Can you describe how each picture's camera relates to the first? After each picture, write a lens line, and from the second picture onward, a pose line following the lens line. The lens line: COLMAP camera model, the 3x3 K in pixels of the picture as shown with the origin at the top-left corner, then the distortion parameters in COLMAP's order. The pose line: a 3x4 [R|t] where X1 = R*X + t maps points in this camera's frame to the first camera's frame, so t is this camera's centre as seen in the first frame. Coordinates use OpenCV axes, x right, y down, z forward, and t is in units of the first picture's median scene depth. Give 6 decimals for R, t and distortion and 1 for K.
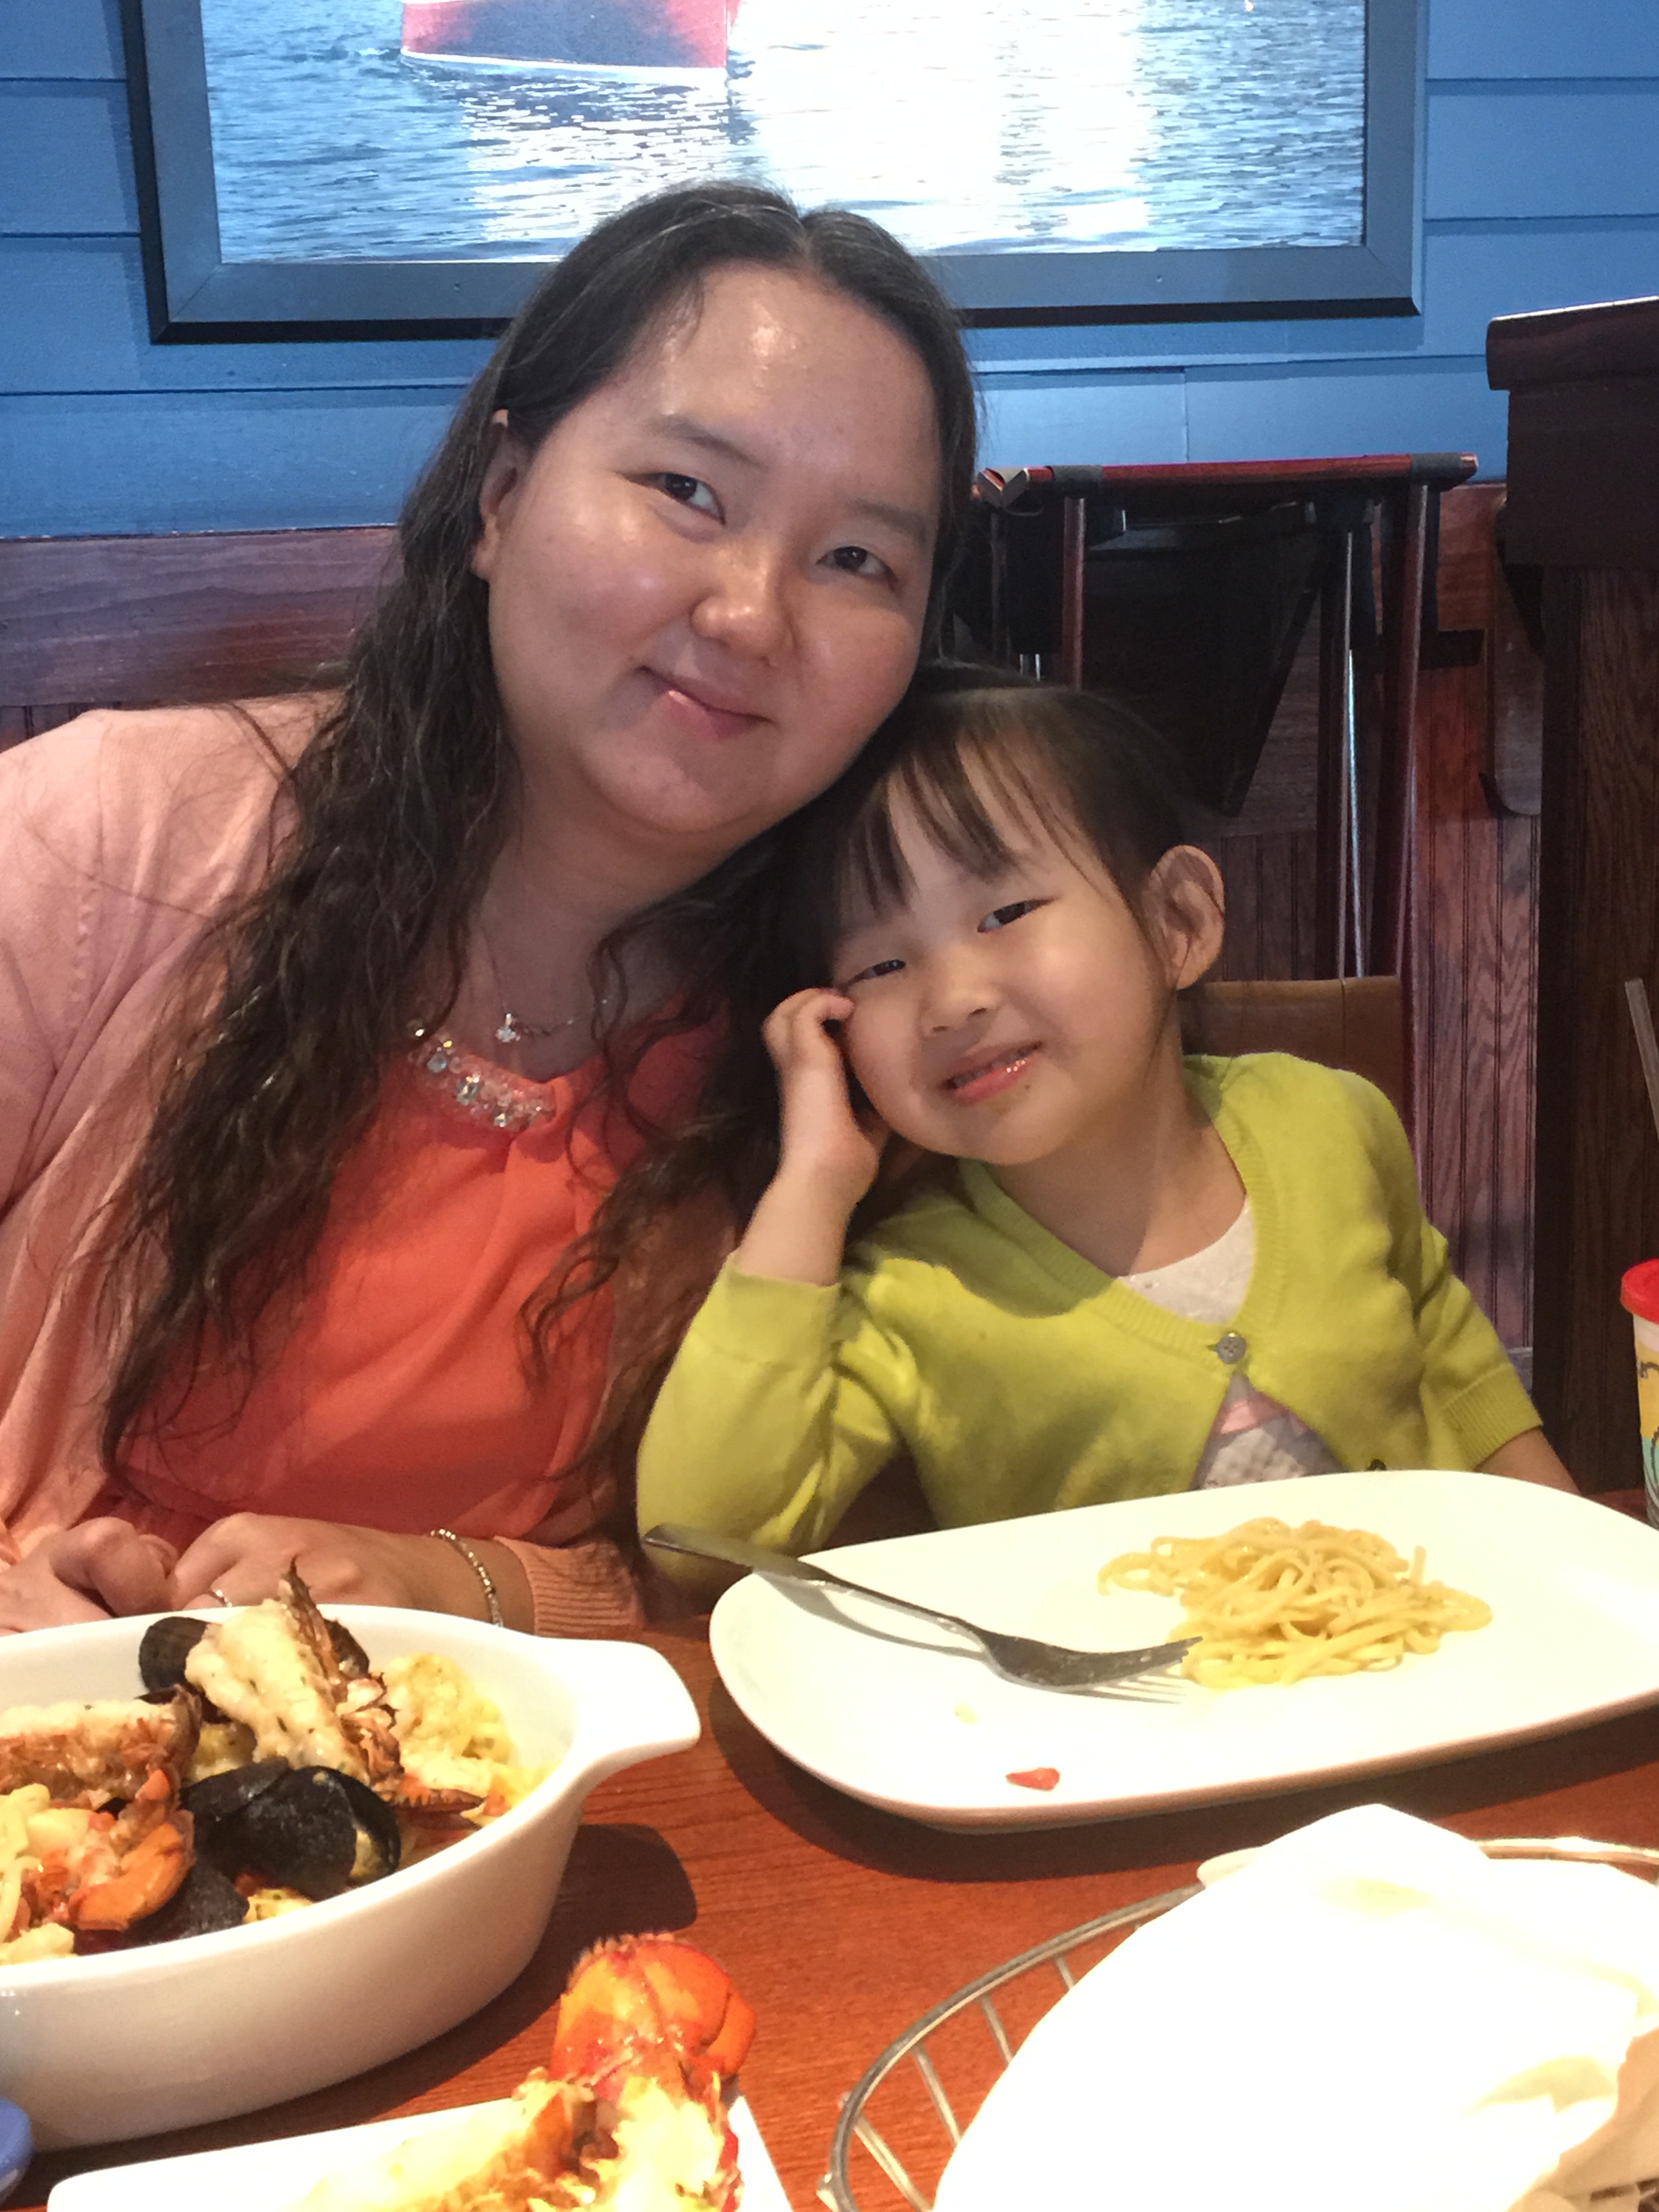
lens RADIAL K [[2787.5, 0, 829.5], [0, 2787.5, 1106.0], [0, 0, 1]] dist [0.045852, -0.047616]
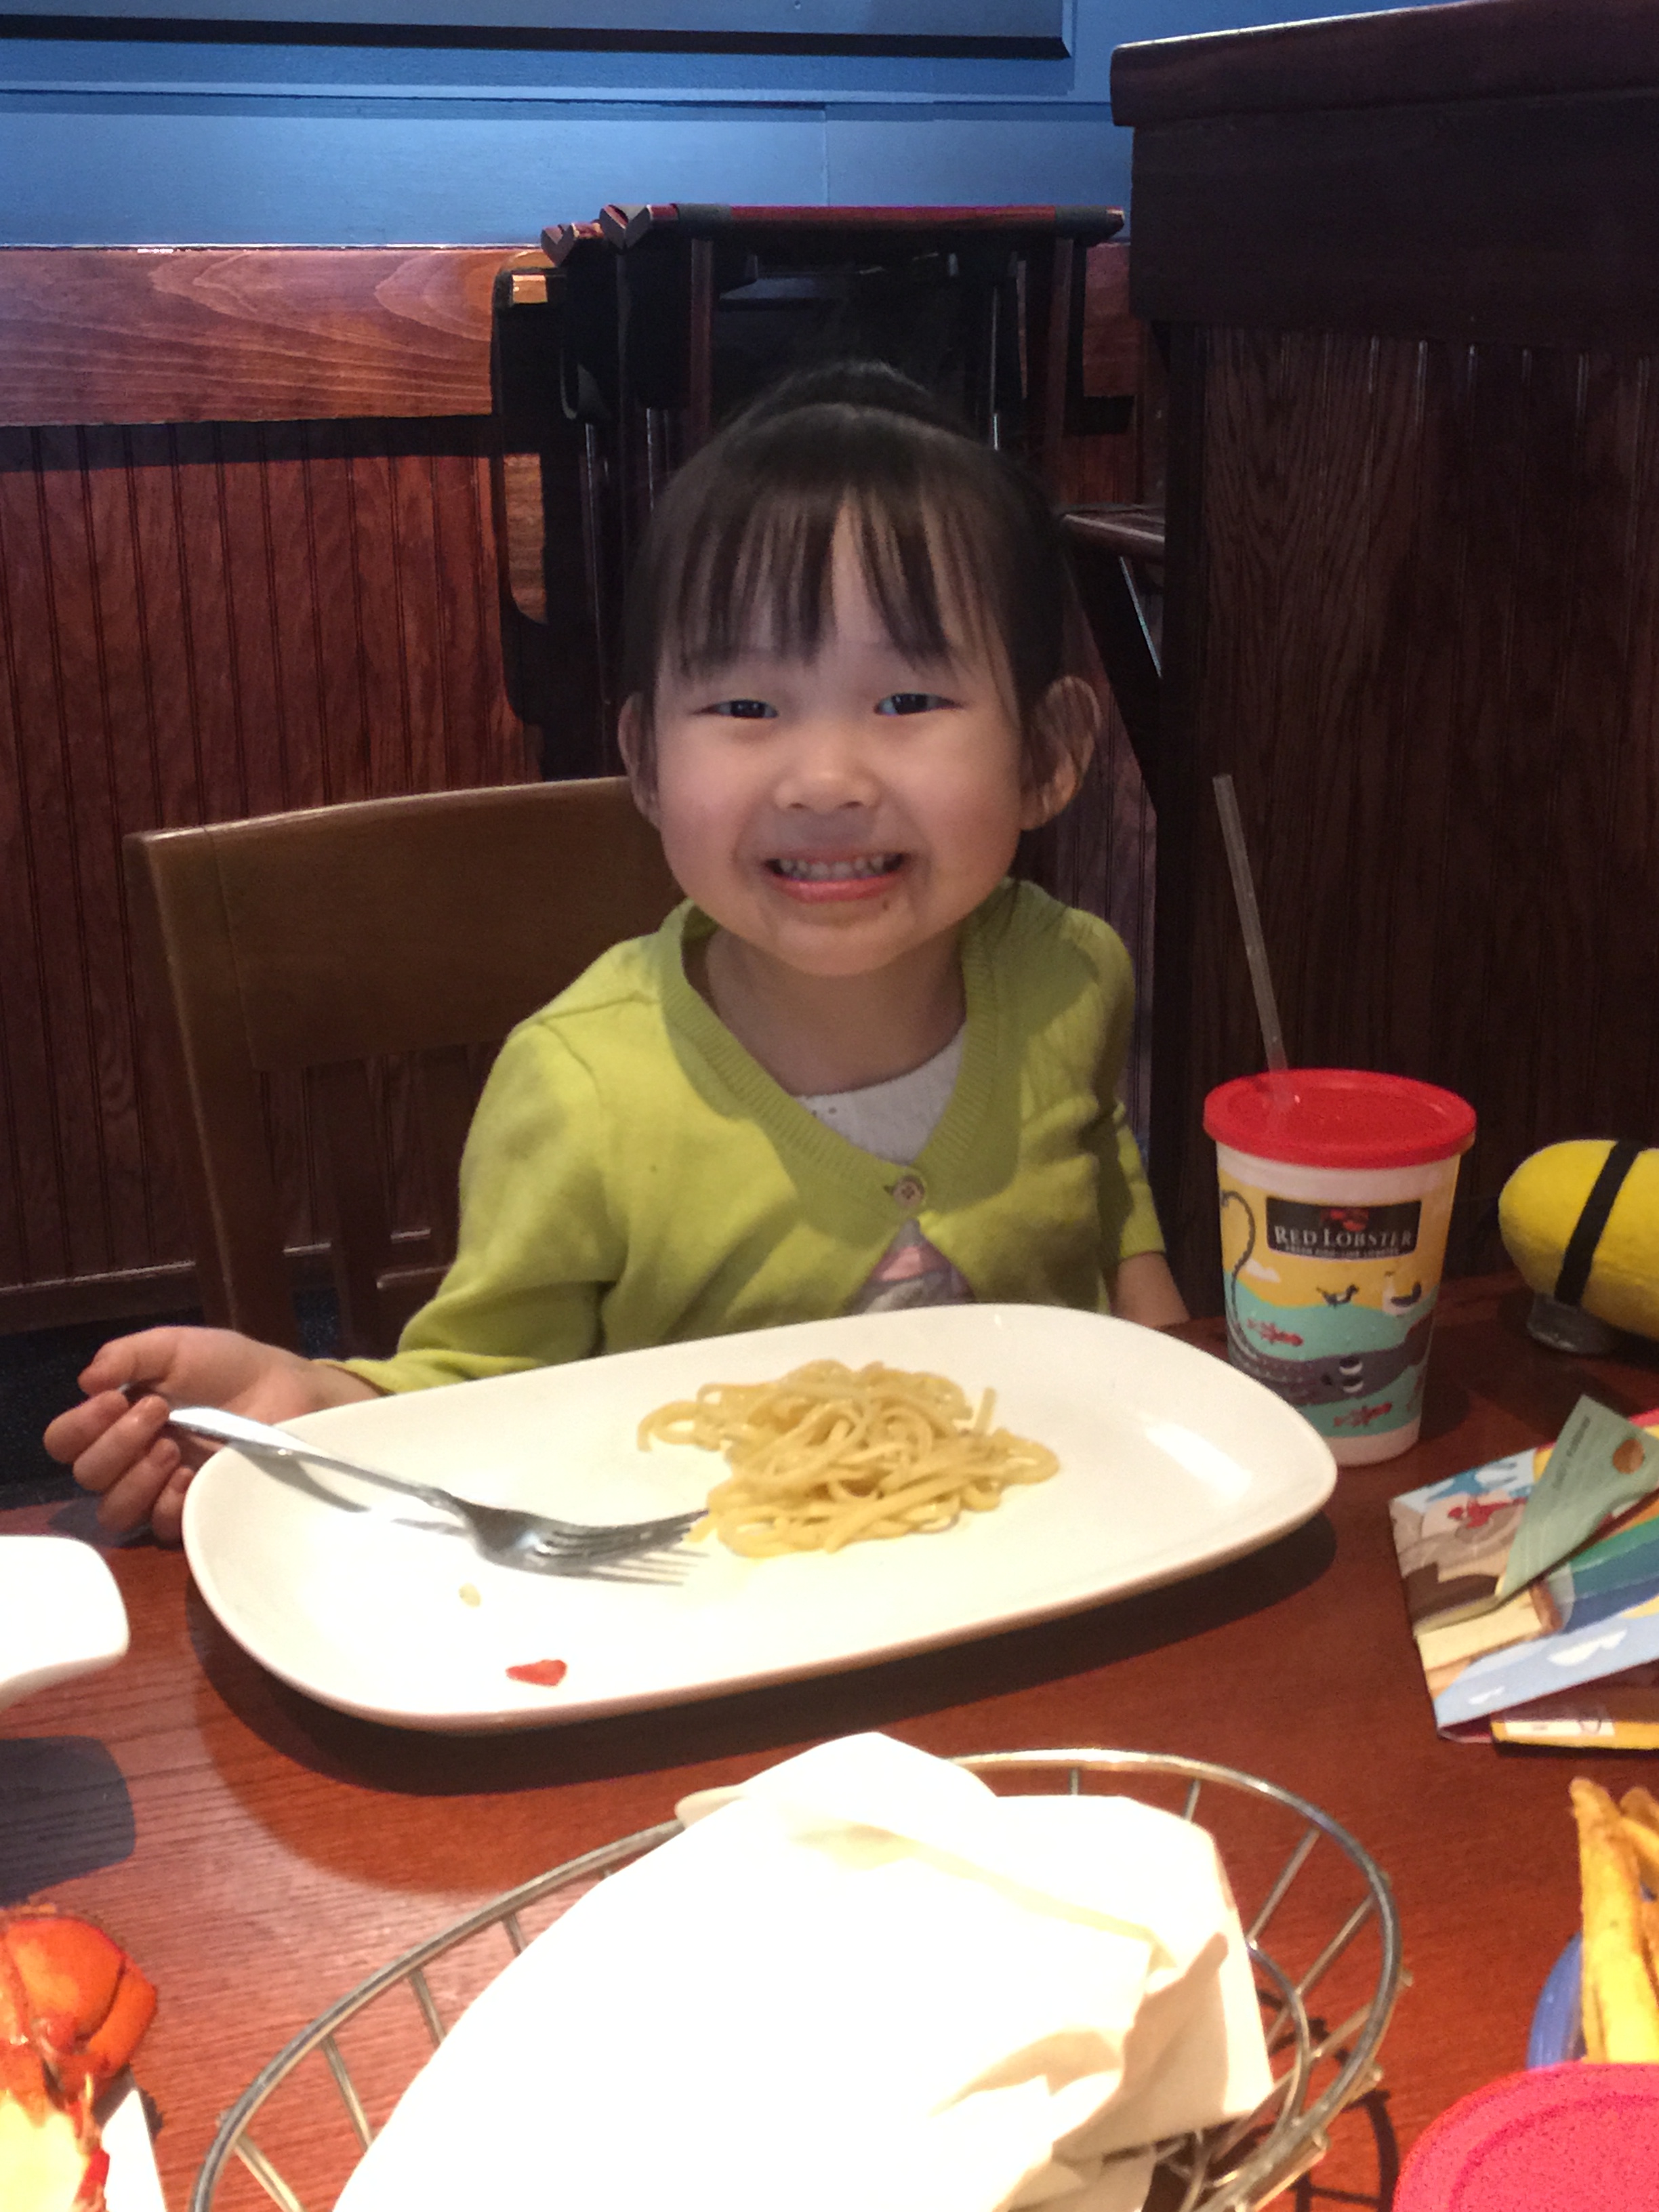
lens RADIAL K [[2787.5, 0, 829.5], [0, 2787.5, 1106.0], [0, 0, 1]] dist [0.045852, -0.047616]
pose [[0.993463, -0.003692, 0.114094, 0.057731], [-0.005662, 0.996653, 0.081555, -0.011753], [-0.114013, -0.081668, 0.990117, 0.106529]]
